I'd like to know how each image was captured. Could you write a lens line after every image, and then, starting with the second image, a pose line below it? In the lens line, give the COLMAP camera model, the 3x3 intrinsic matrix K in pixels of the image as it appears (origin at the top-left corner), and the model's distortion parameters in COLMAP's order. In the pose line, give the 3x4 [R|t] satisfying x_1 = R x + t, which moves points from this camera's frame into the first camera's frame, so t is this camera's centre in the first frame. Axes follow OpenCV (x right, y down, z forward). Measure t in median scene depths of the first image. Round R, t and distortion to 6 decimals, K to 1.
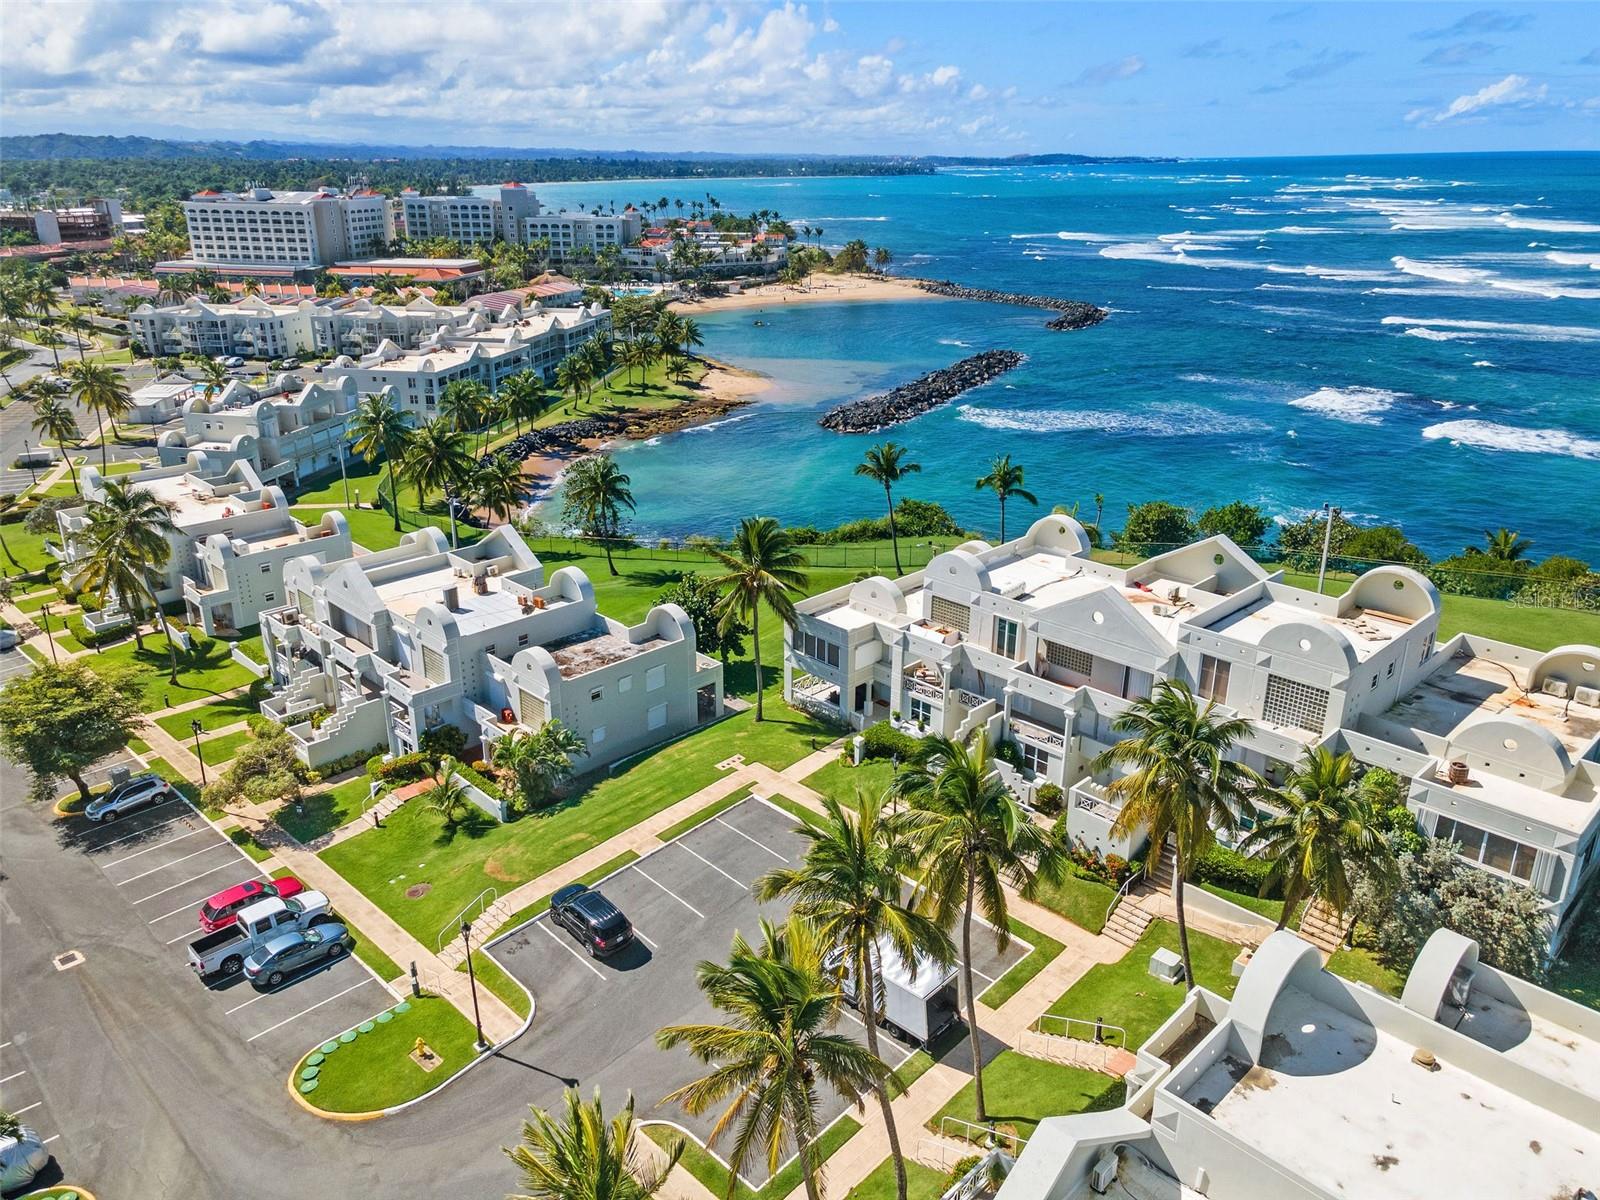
lens RADIAL K [[1141.4, 0, 818.8], [0, 1141.4, 600.2], [0, 0, 1]] dist [0.011654, 0.038555]
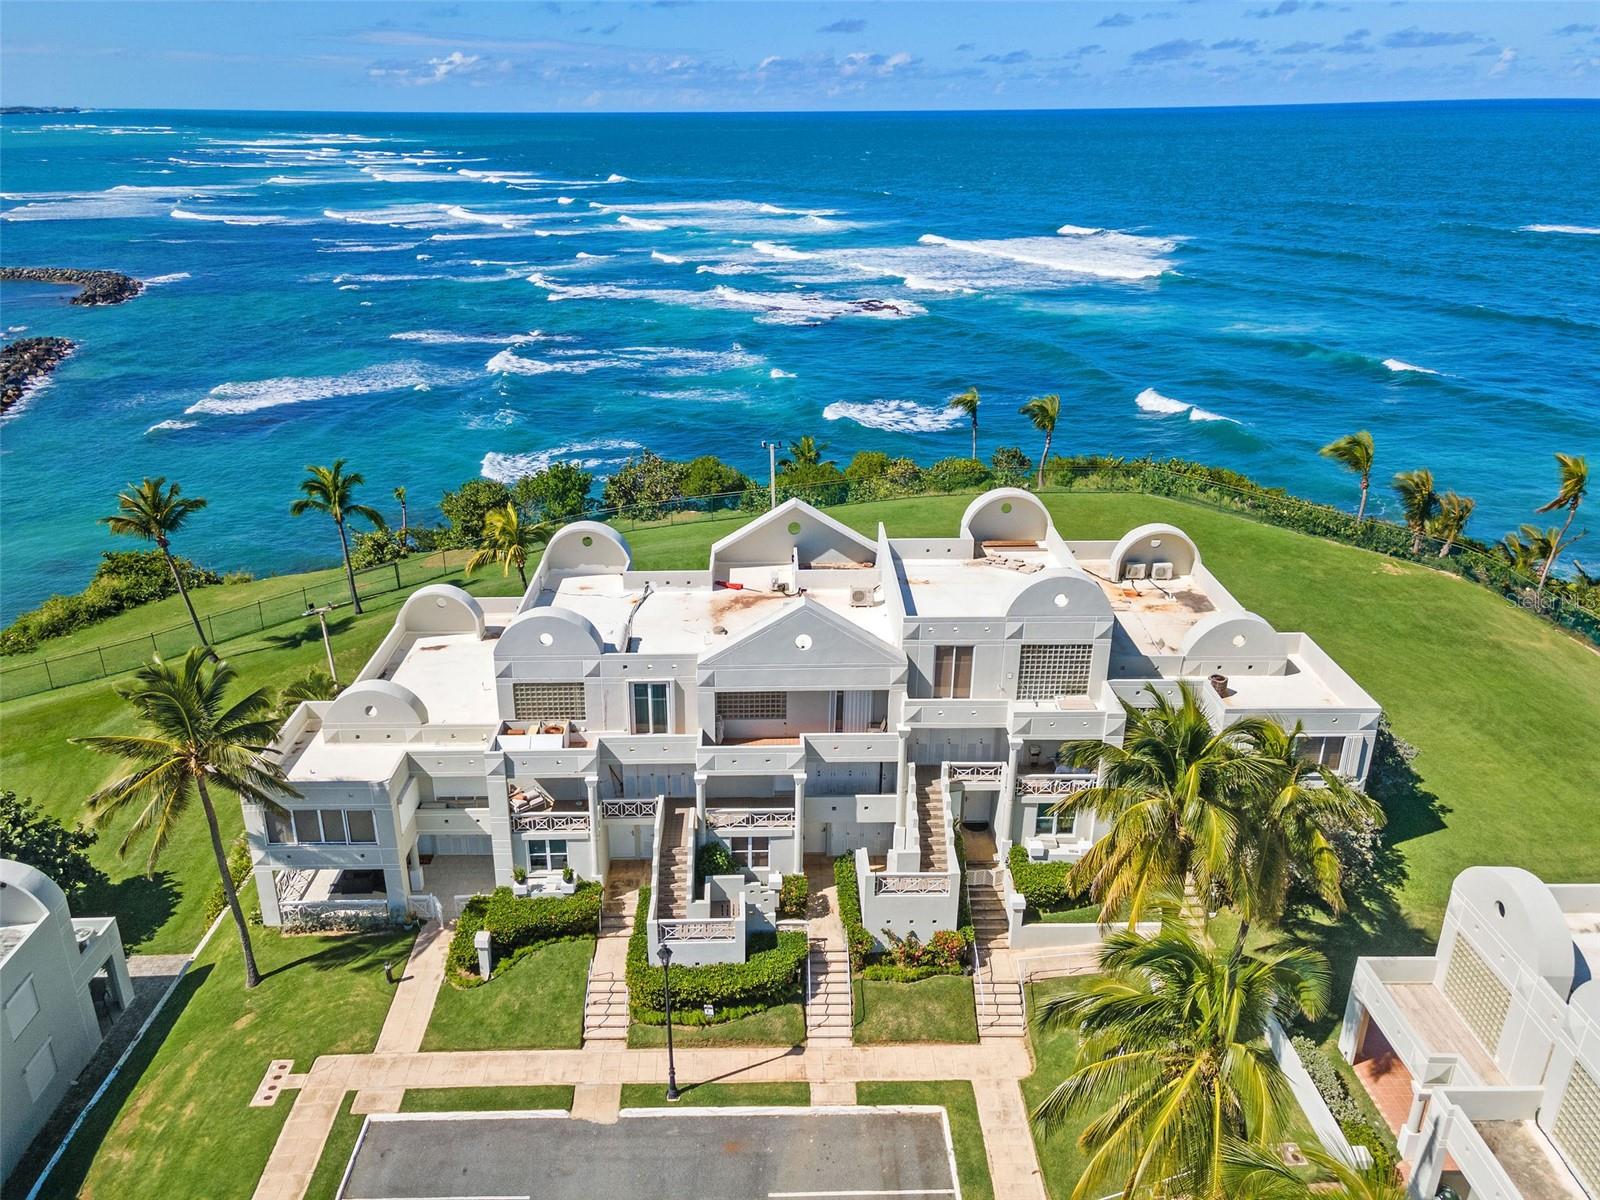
lens RADIAL K [[1135.5, 0, 747.8], [0, 1135.5, 590.6], [0, 0, 1]] dist [0.040676, 0.001032]
pose [[0.708149, -0.277662, 0.649176, -0.059196], [0.260565, 0.957302, 0.125217, -0.028018], [-0.656225, 0.080480, 0.750261, 0.110043]]
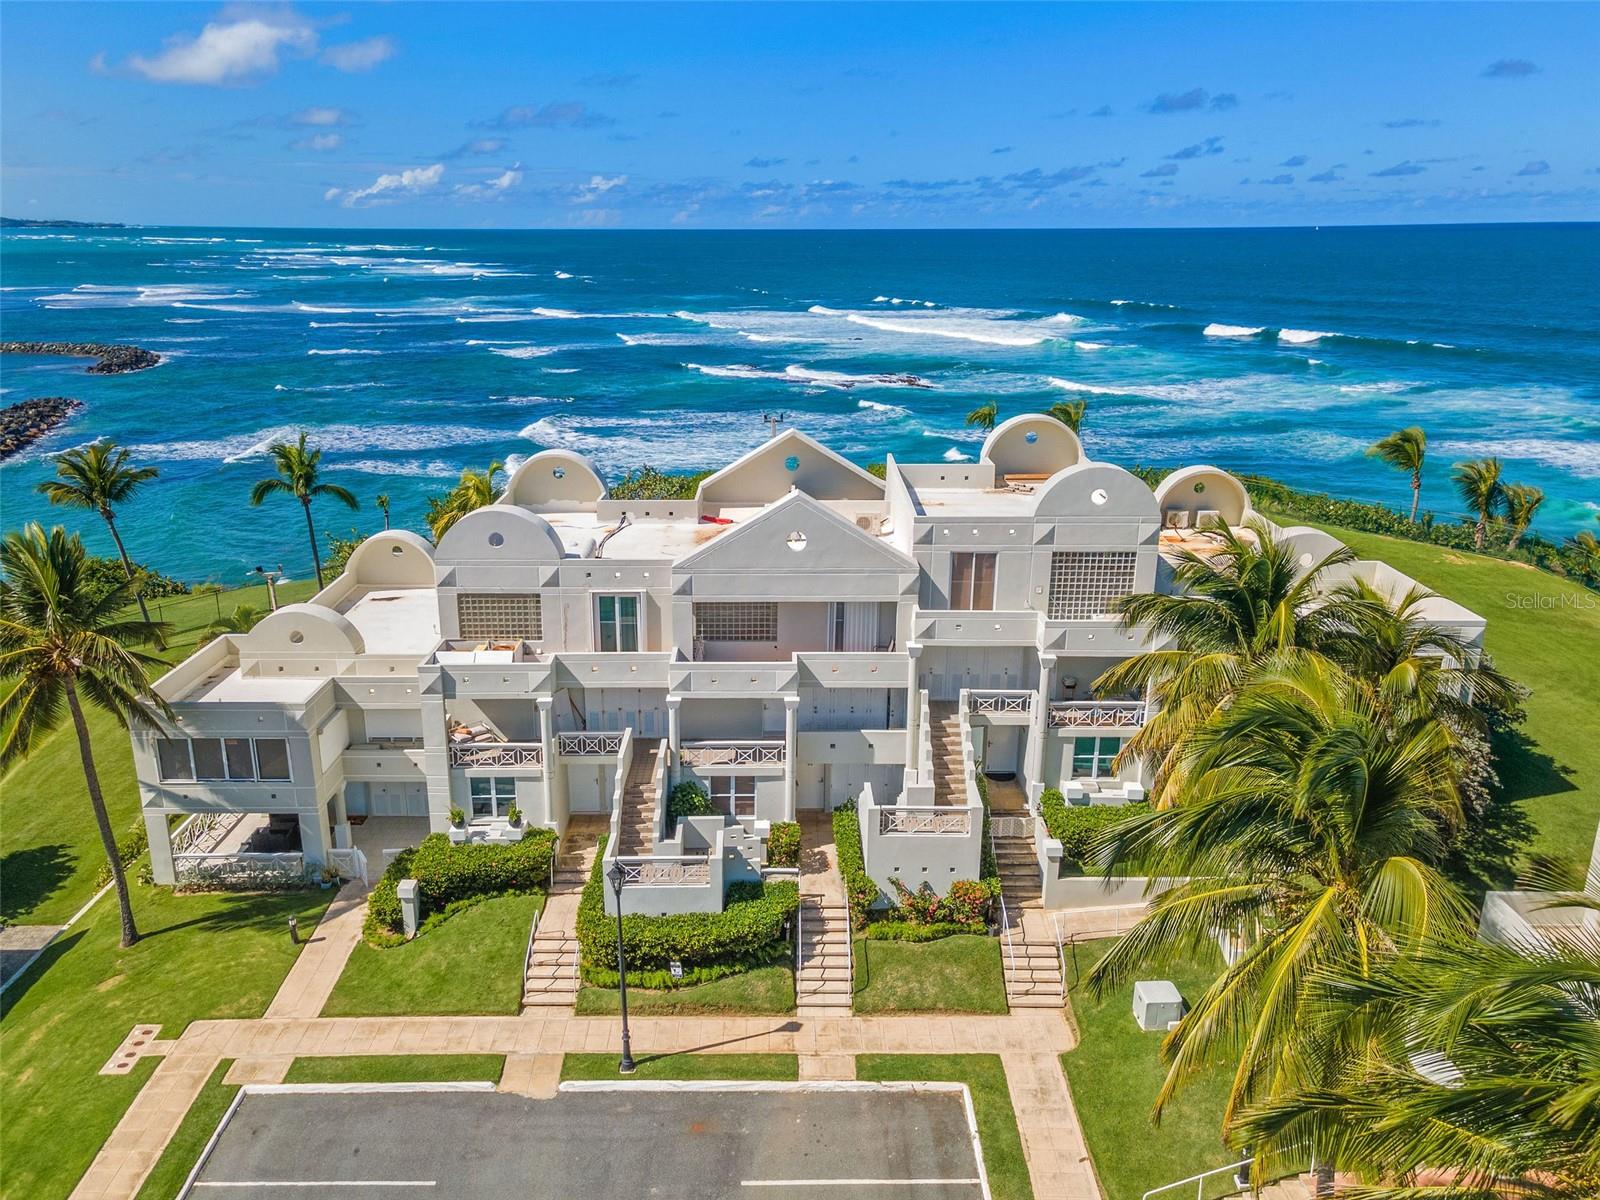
lens RADIAL K [[1133.3, 0, 753.4], [0, 1133.3, 598.9], [0, 0, 1]] dist [0.044761, -0.002016]
pose [[0.716611, -0.215487, 0.663350, -0.046248], [0.253976, 0.966401, 0.039563, 0.003669], [-0.649588, 0.140124, 0.747262, 0.129776]]
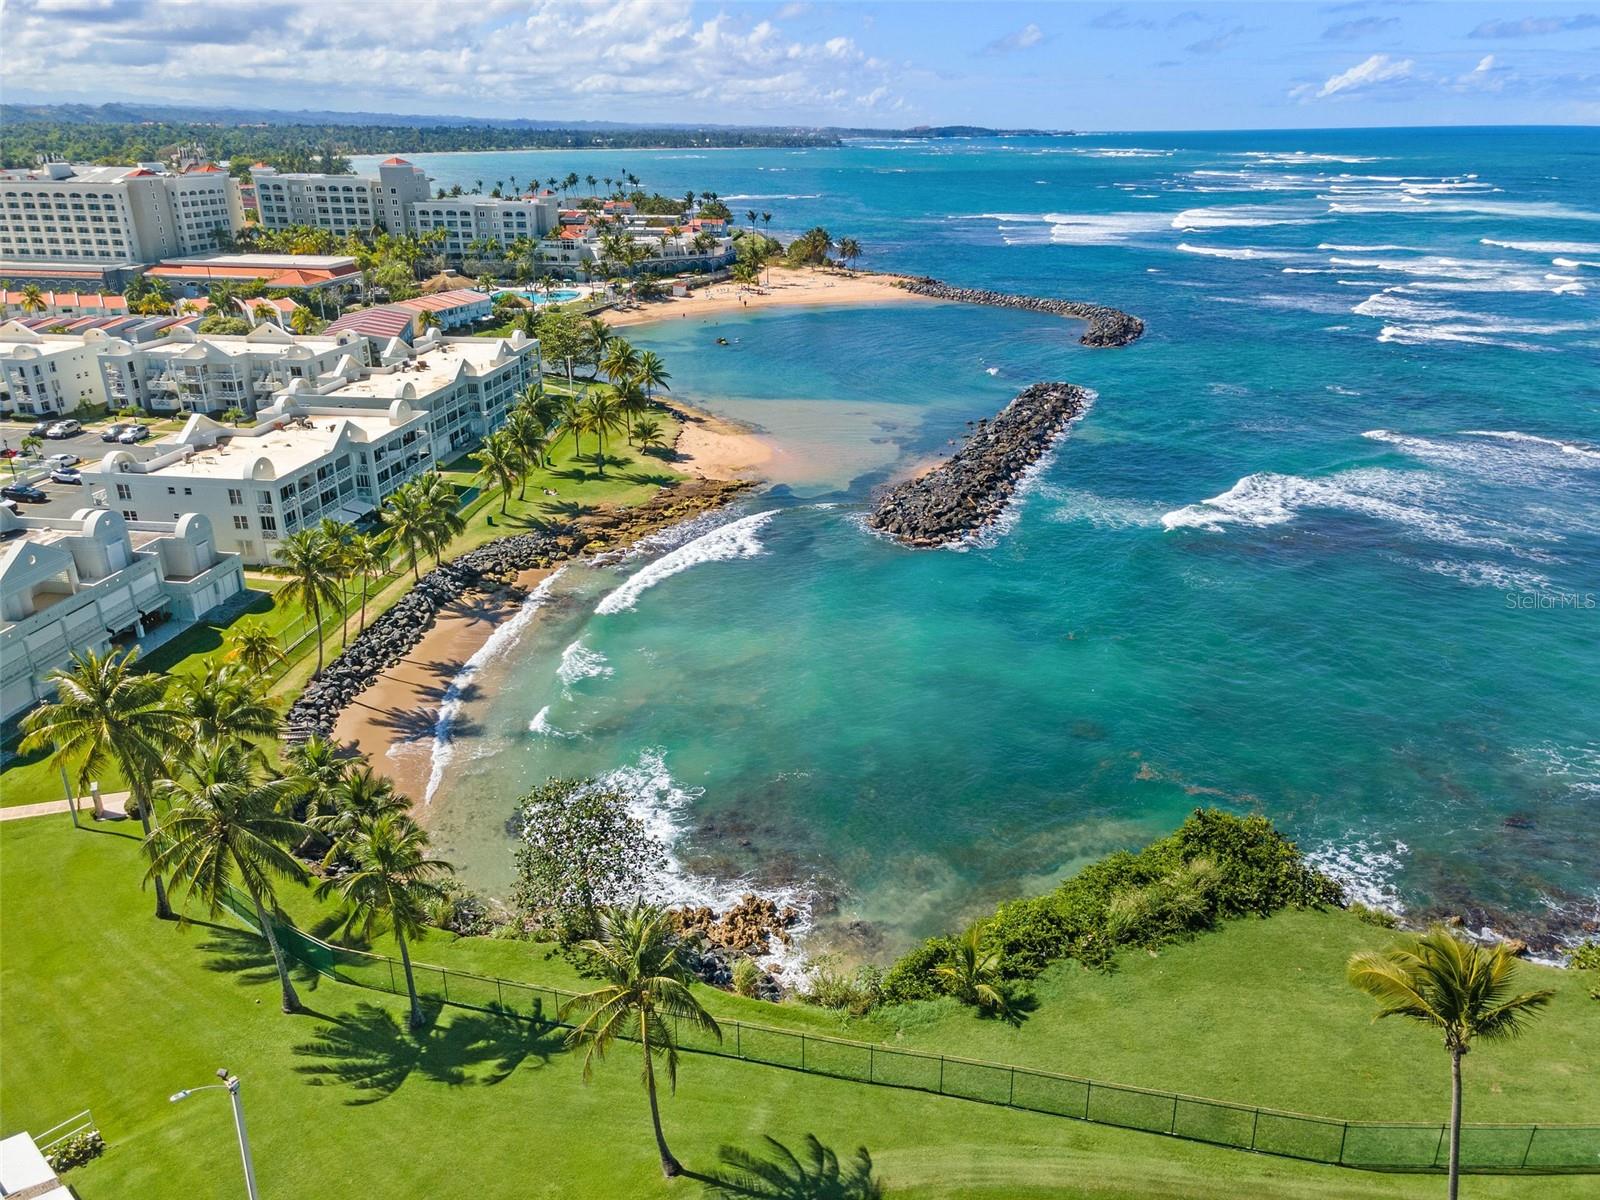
lens RADIAL K [[1107.9, 0, 835.1], [0, 1107.9, 594.0], [0, 0, 1]] dist [0.006463, 0.046217]
pose [[0.994614, -0.034723, 0.097658, -0.070270], [0.031969, 0.999050, 0.029626, -0.108964], [-0.098594, -0.026344, 0.994779, 0.275910]]
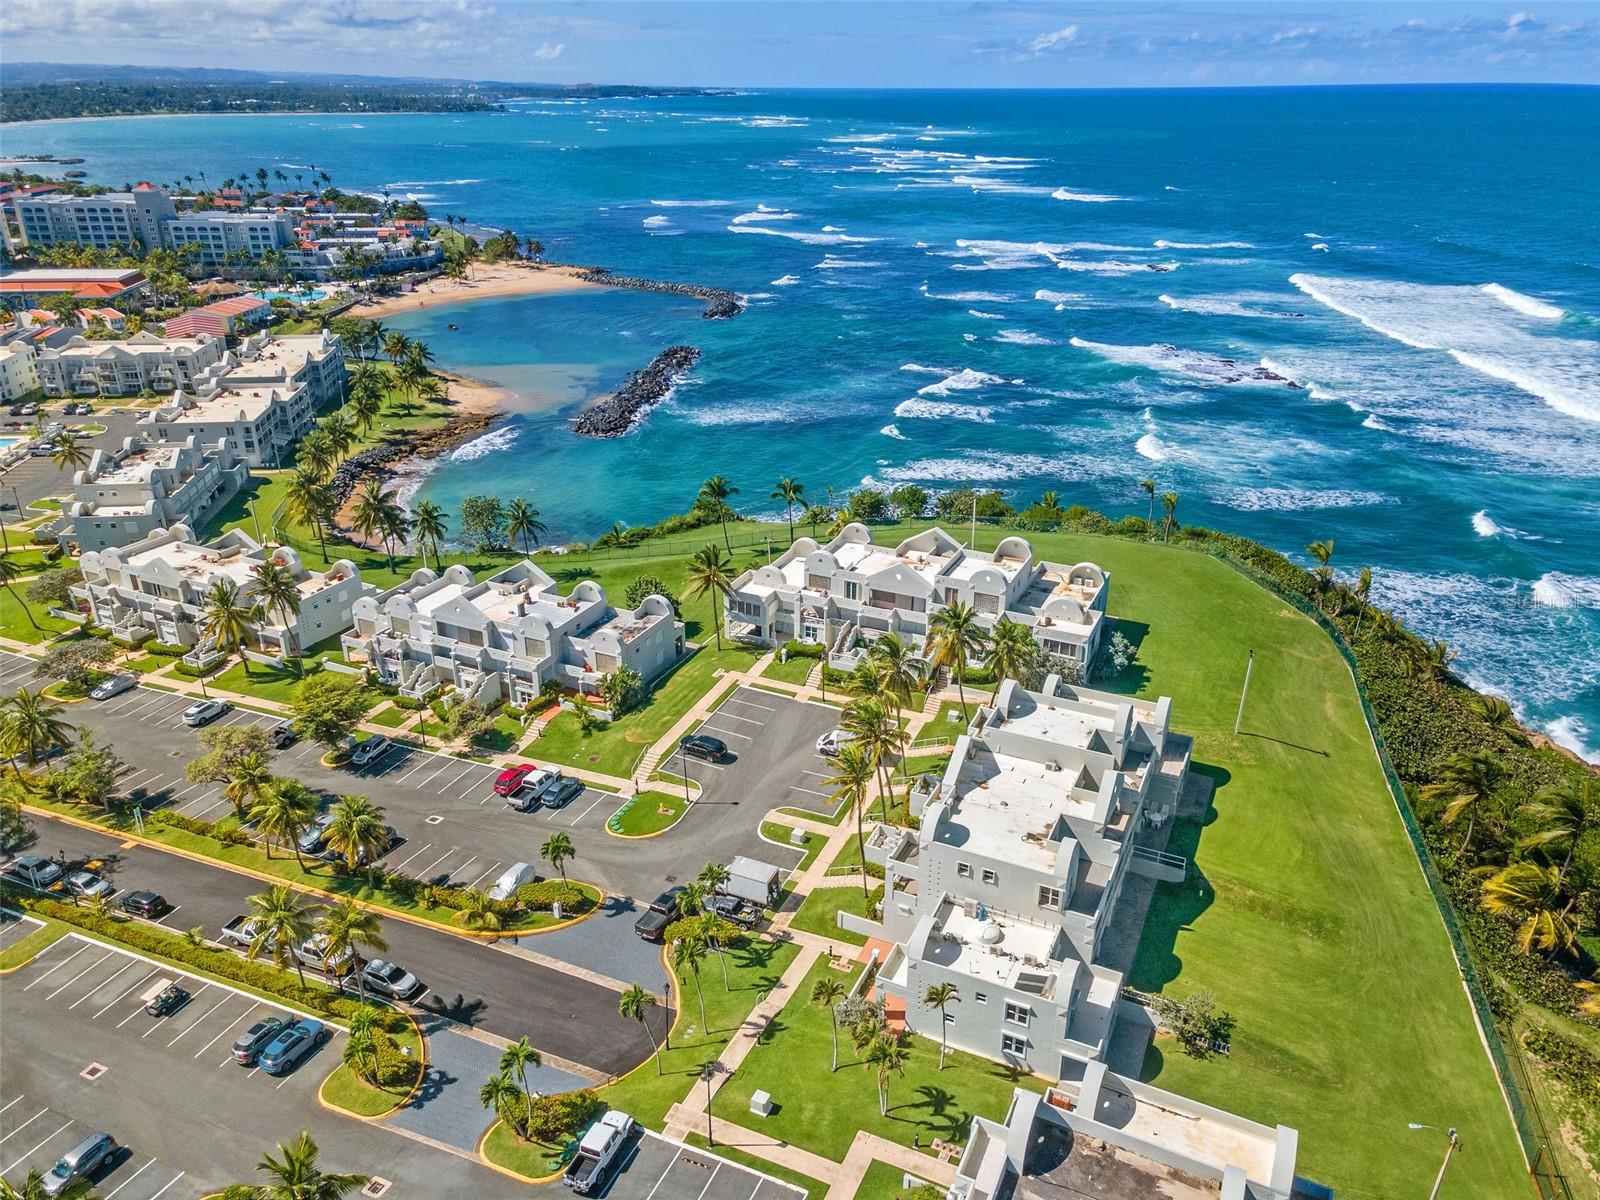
lens RADIAL K [[1141.4, 0, 818.8], [0, 1141.4, 600.2], [0, 0, 1]] dist [0.011654, 0.038555]
pose [[0.936498, -0.138596, 0.322123, -0.145000], [0.117956, 0.989558, 0.082835, -0.033064], [-0.330239, -0.039578, 0.943067, -0.242147]]
